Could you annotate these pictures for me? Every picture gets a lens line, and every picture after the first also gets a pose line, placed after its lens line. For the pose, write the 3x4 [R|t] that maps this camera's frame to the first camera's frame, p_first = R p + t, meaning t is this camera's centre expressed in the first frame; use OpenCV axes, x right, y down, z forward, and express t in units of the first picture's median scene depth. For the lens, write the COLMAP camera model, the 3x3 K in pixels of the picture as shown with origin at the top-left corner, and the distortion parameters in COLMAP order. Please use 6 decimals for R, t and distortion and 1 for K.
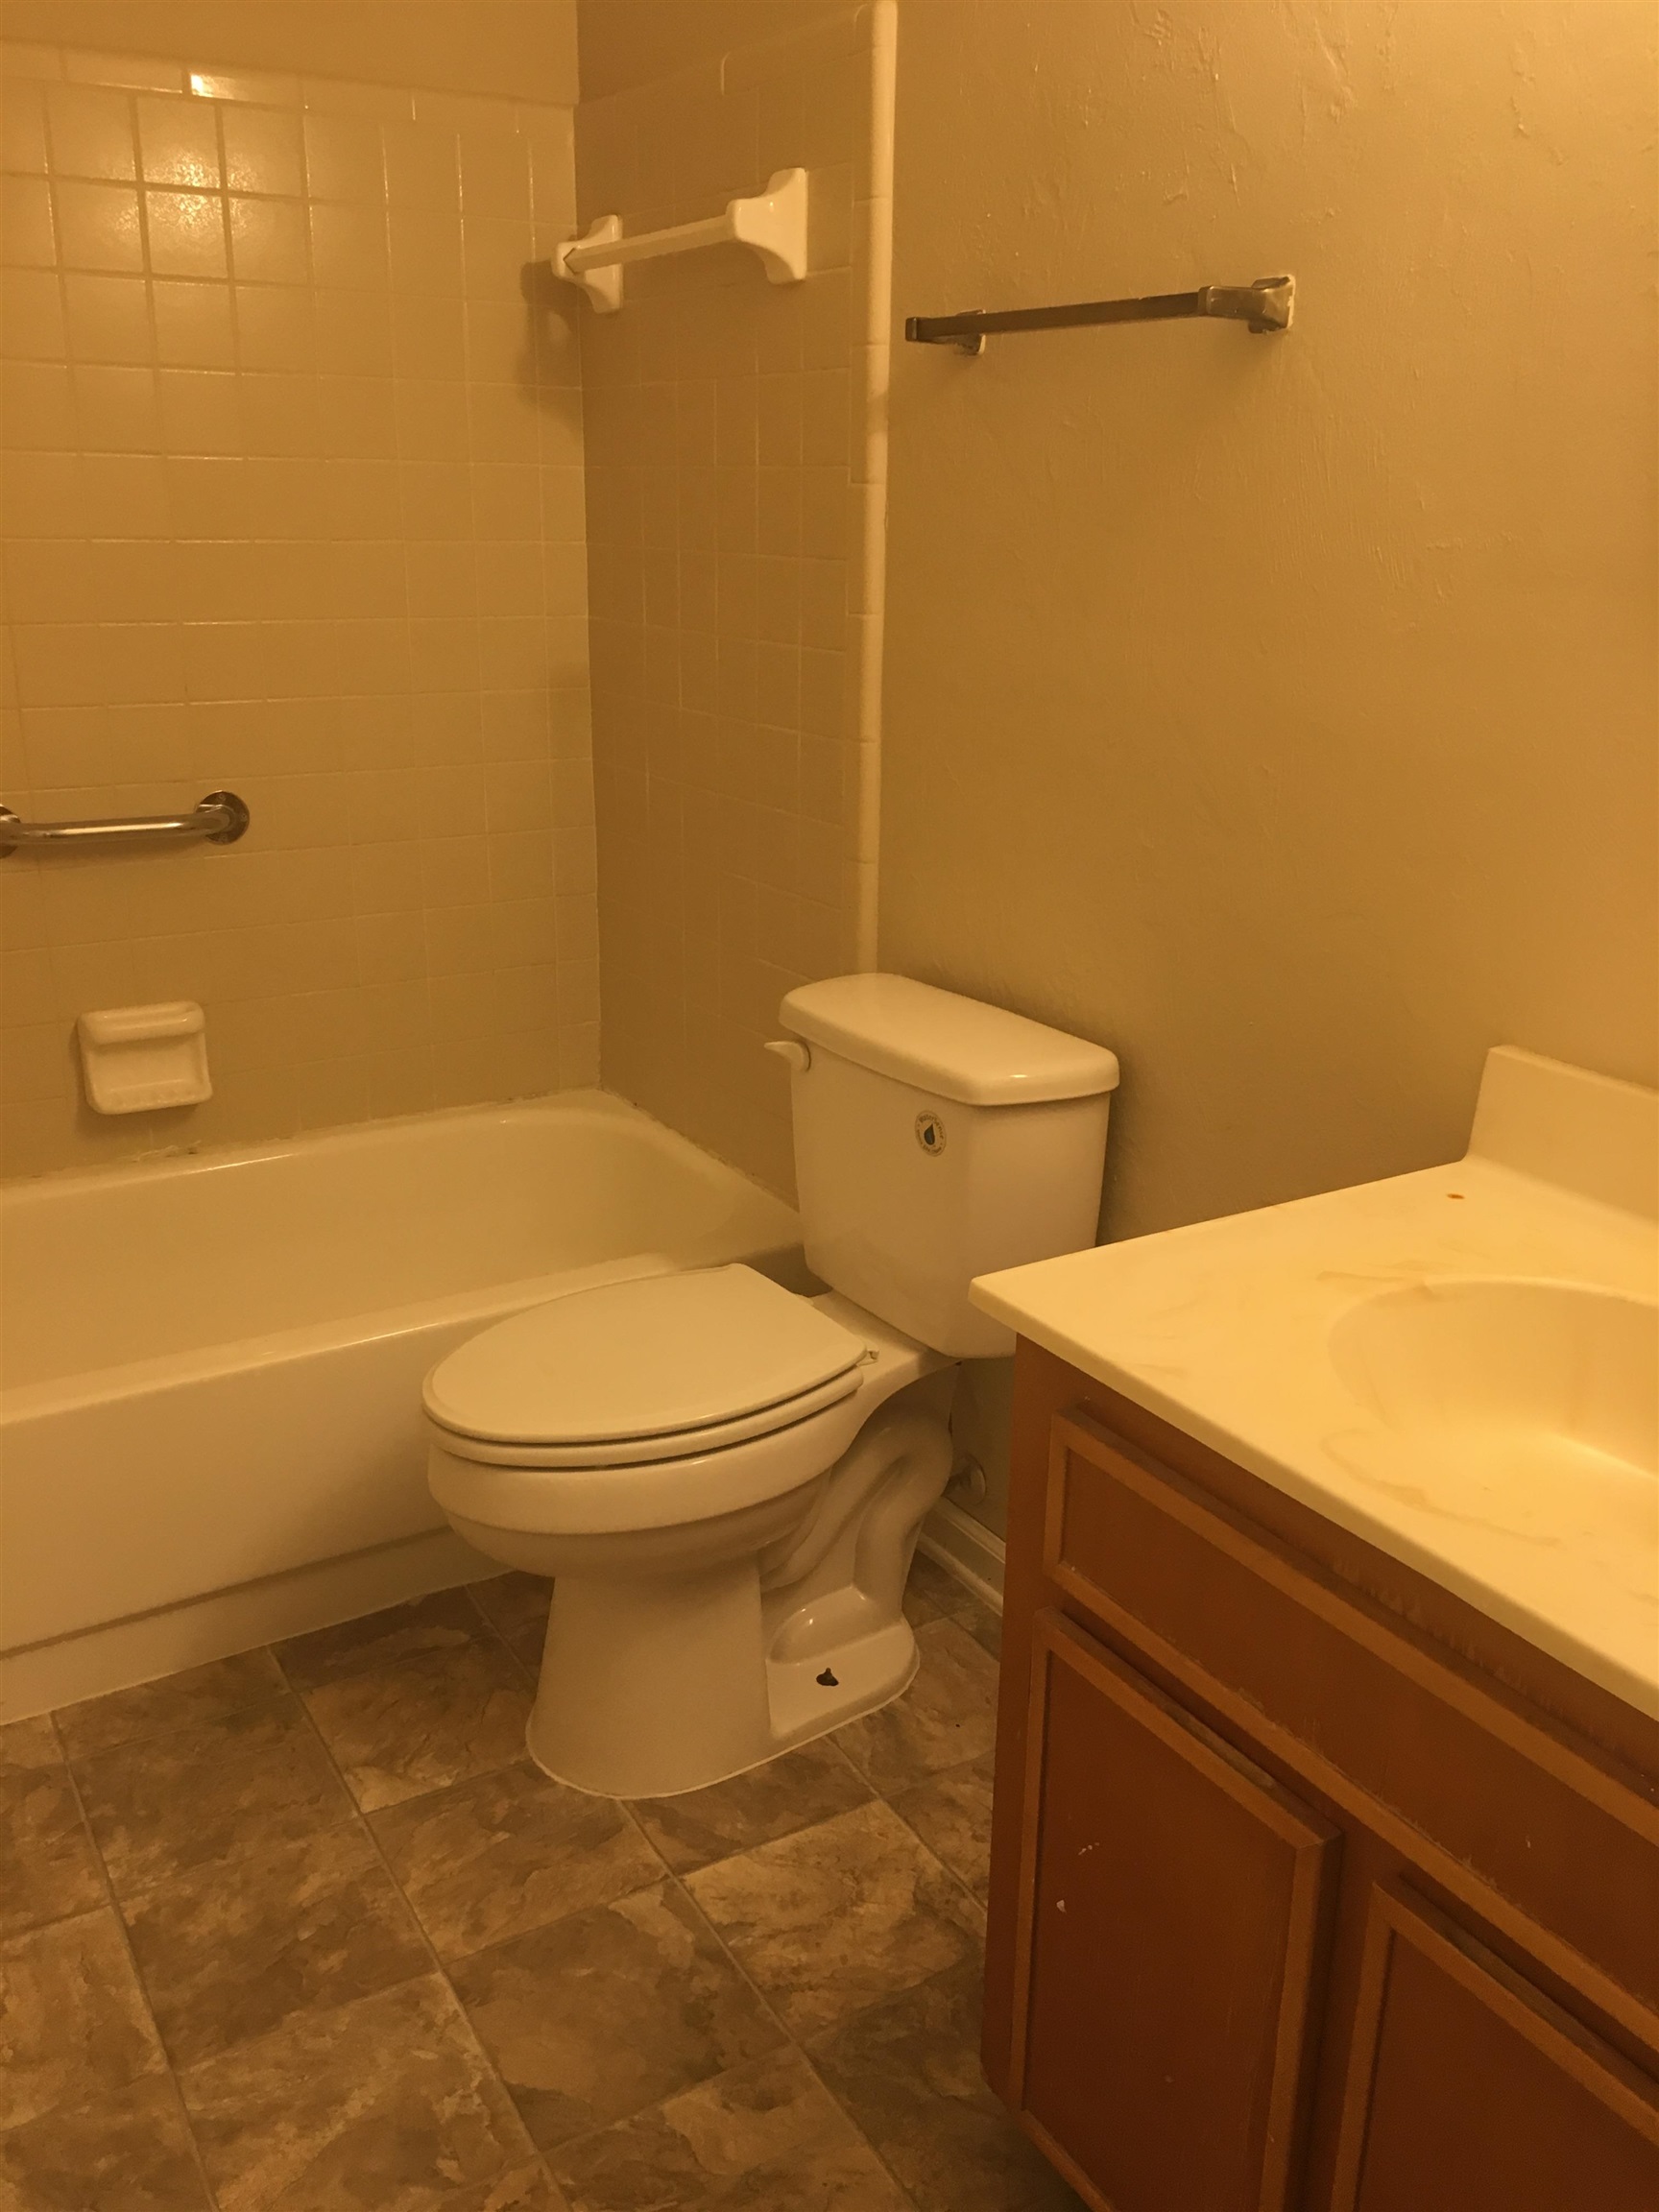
lens RADIAL K [[1830.7, 0, 829.5], [0, 1830.7, 1106.0], [0, 0, 1]] dist [-0.008183, -0.011923]
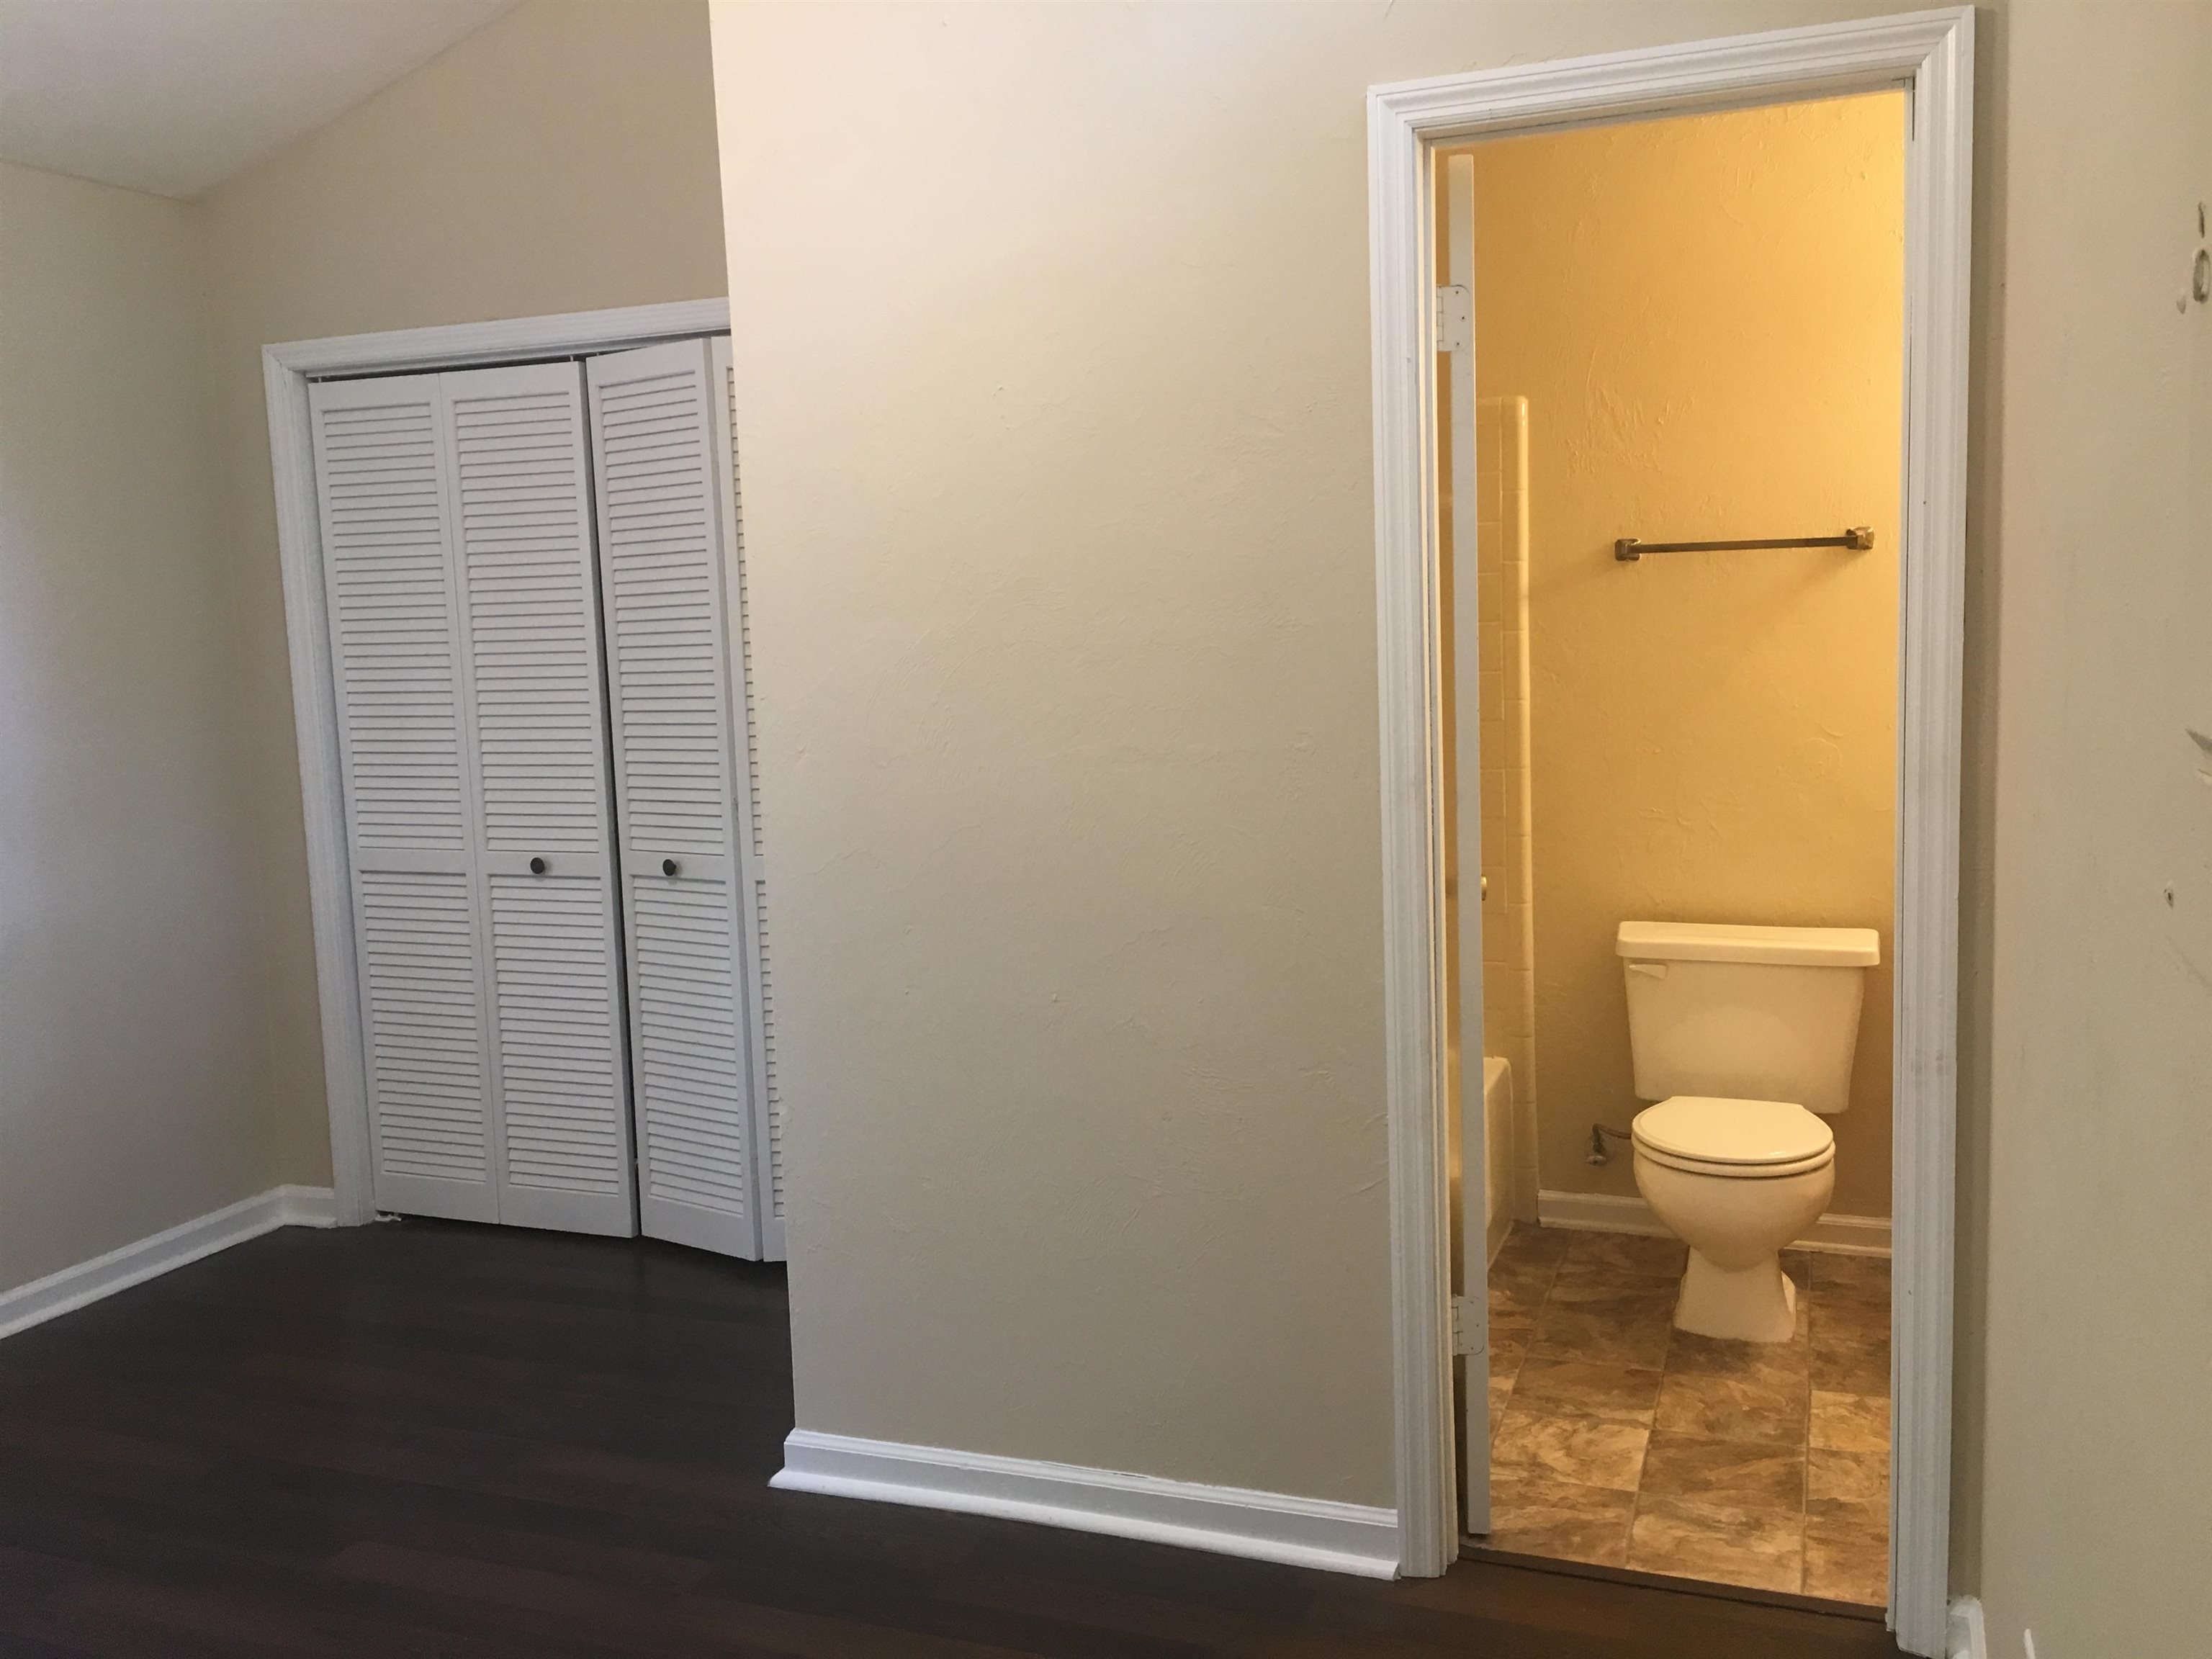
lens RADIAL K [[1884.8, 0, 1106.0], [0, 1884.8, 829.5], [0, 0, 1]] dist [0.100598, -0.147859]
pose [[-0.777650, 0.094667, -0.621530, 1.477686], [-0.162906, 0.924493, 0.344638, -0.672522], [0.607225, 0.369258, -0.703510, 1.894890]]
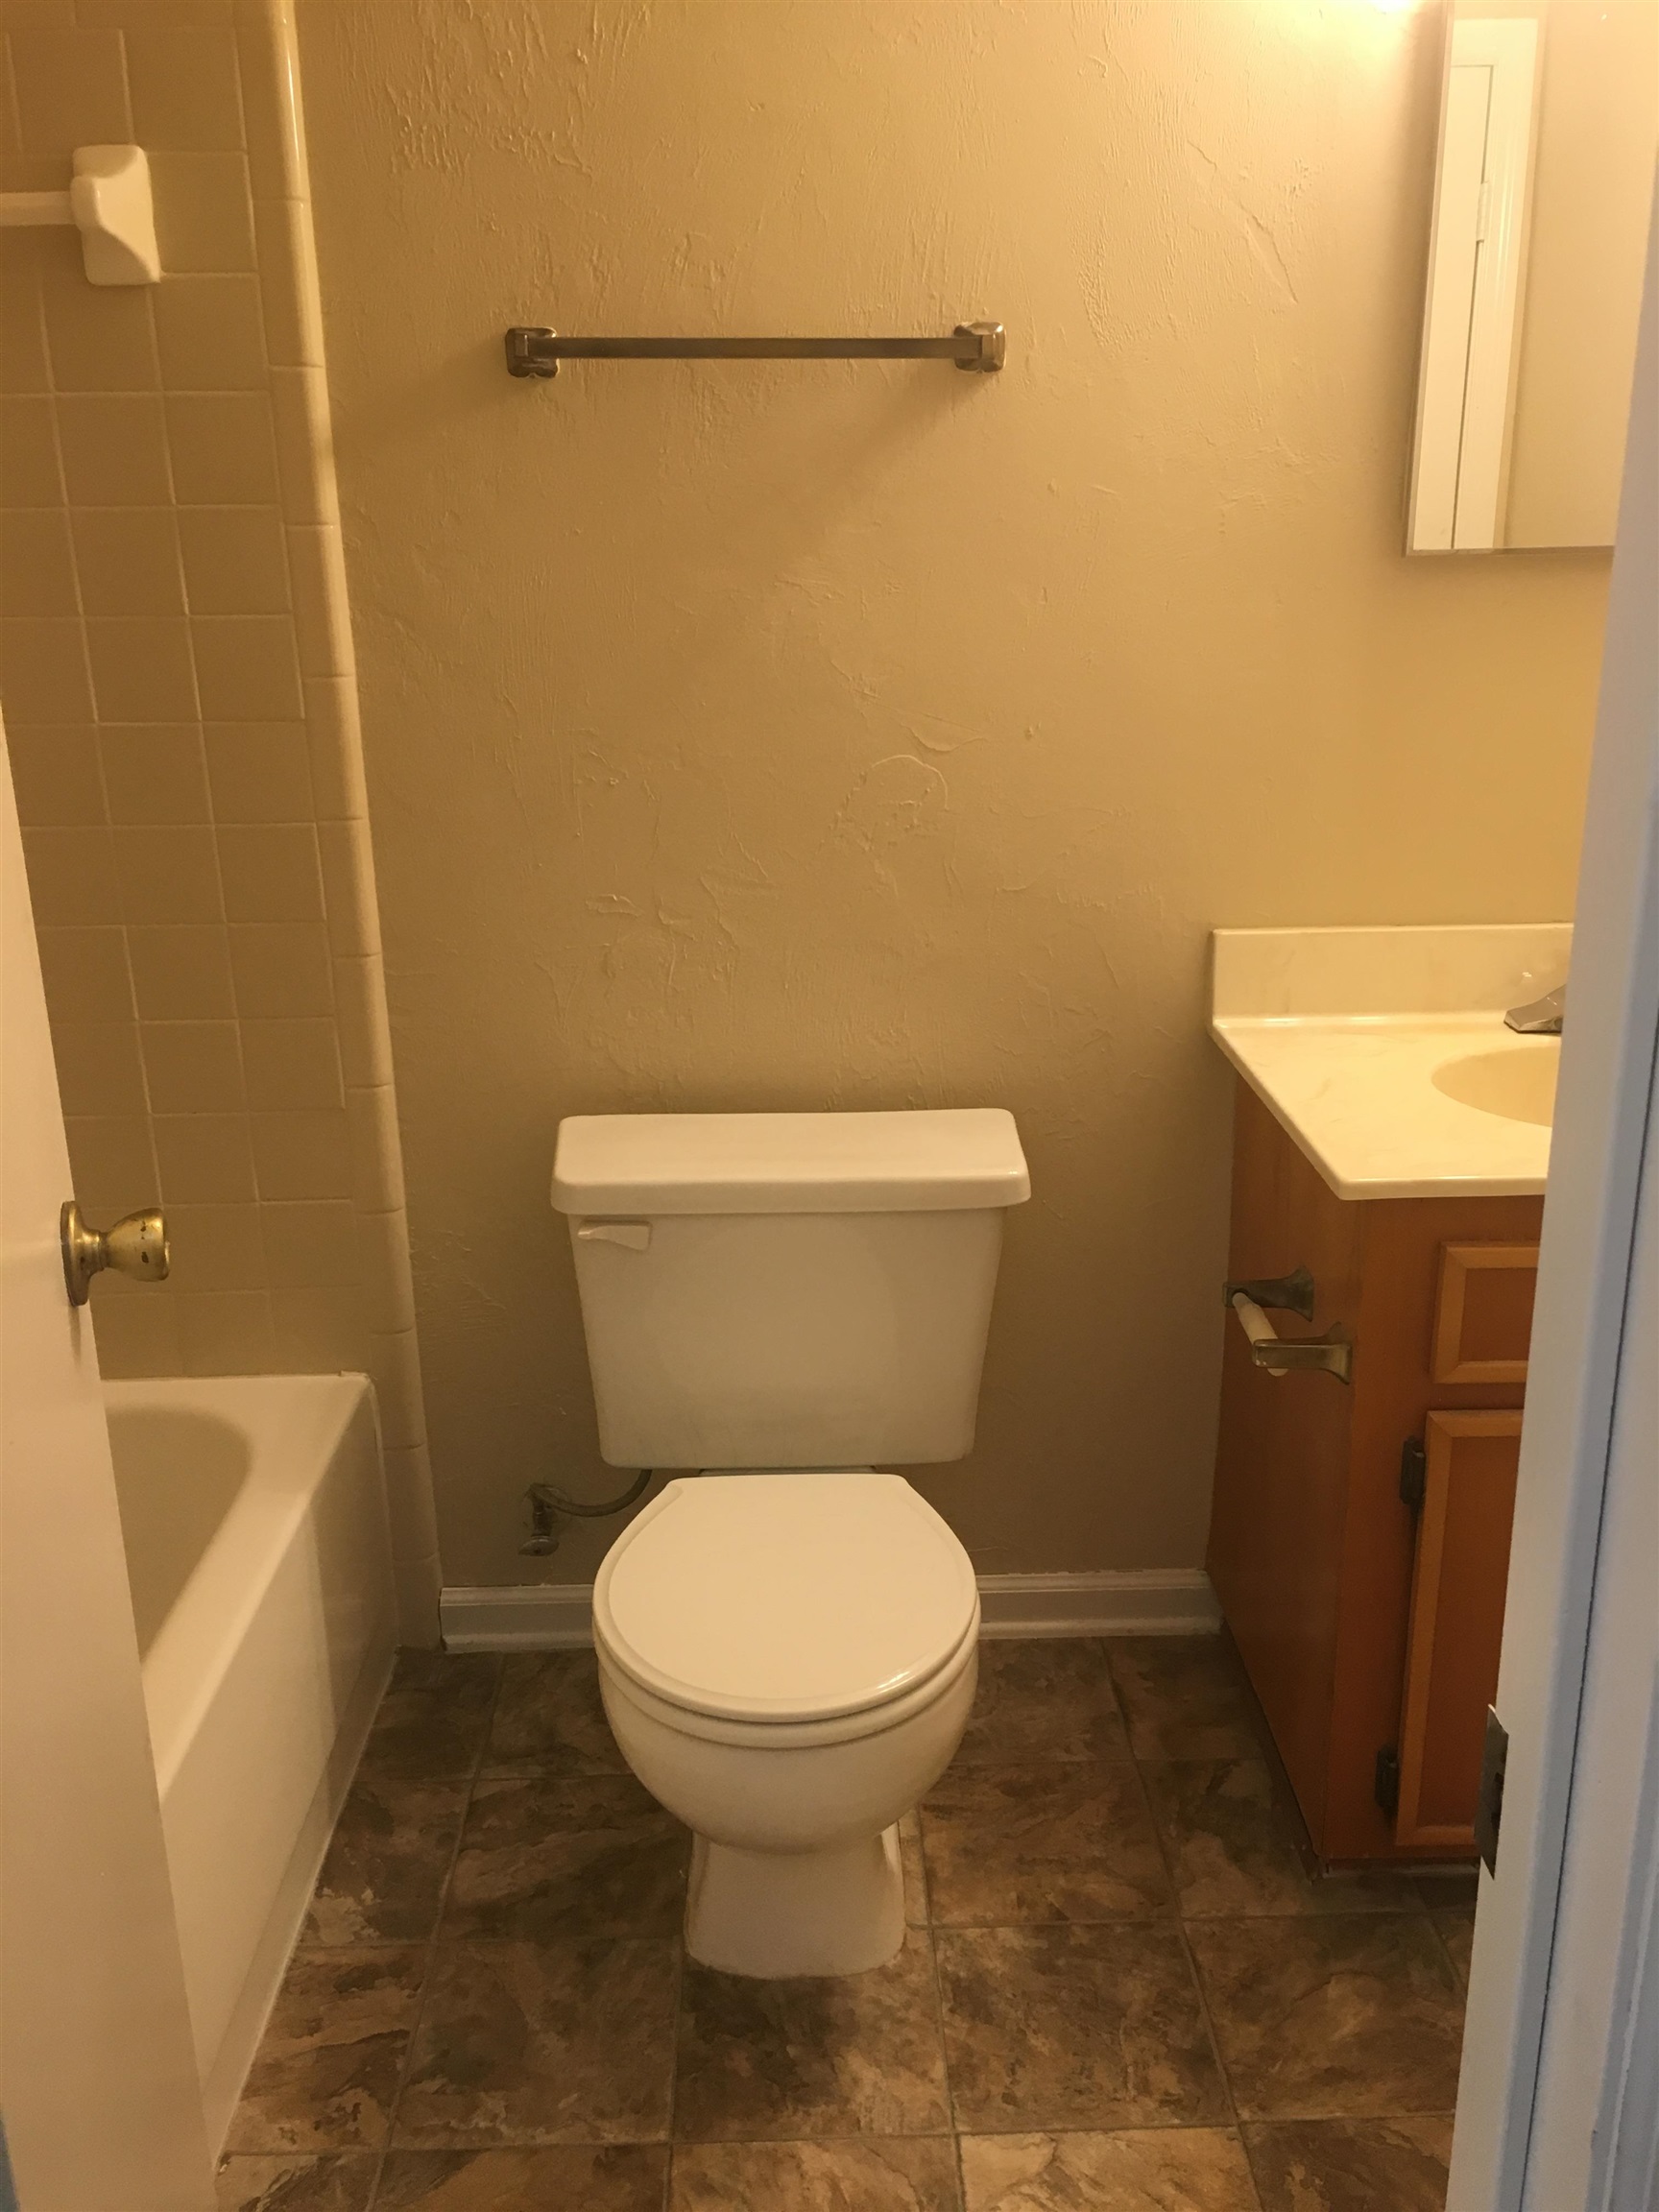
lens RADIAL K [[1884.8, 0, 828.1], [0, 1884.8, 1110.5], [0, 0, 1]] dist [0.100598, -0.147859]
pose [[-0.486031, 0.264535, -0.832944, 0.422852], [-0.257502, 0.867431, 0.425742, -0.417111], [0.835145, 0.421409, -0.353480, 1.217775]]
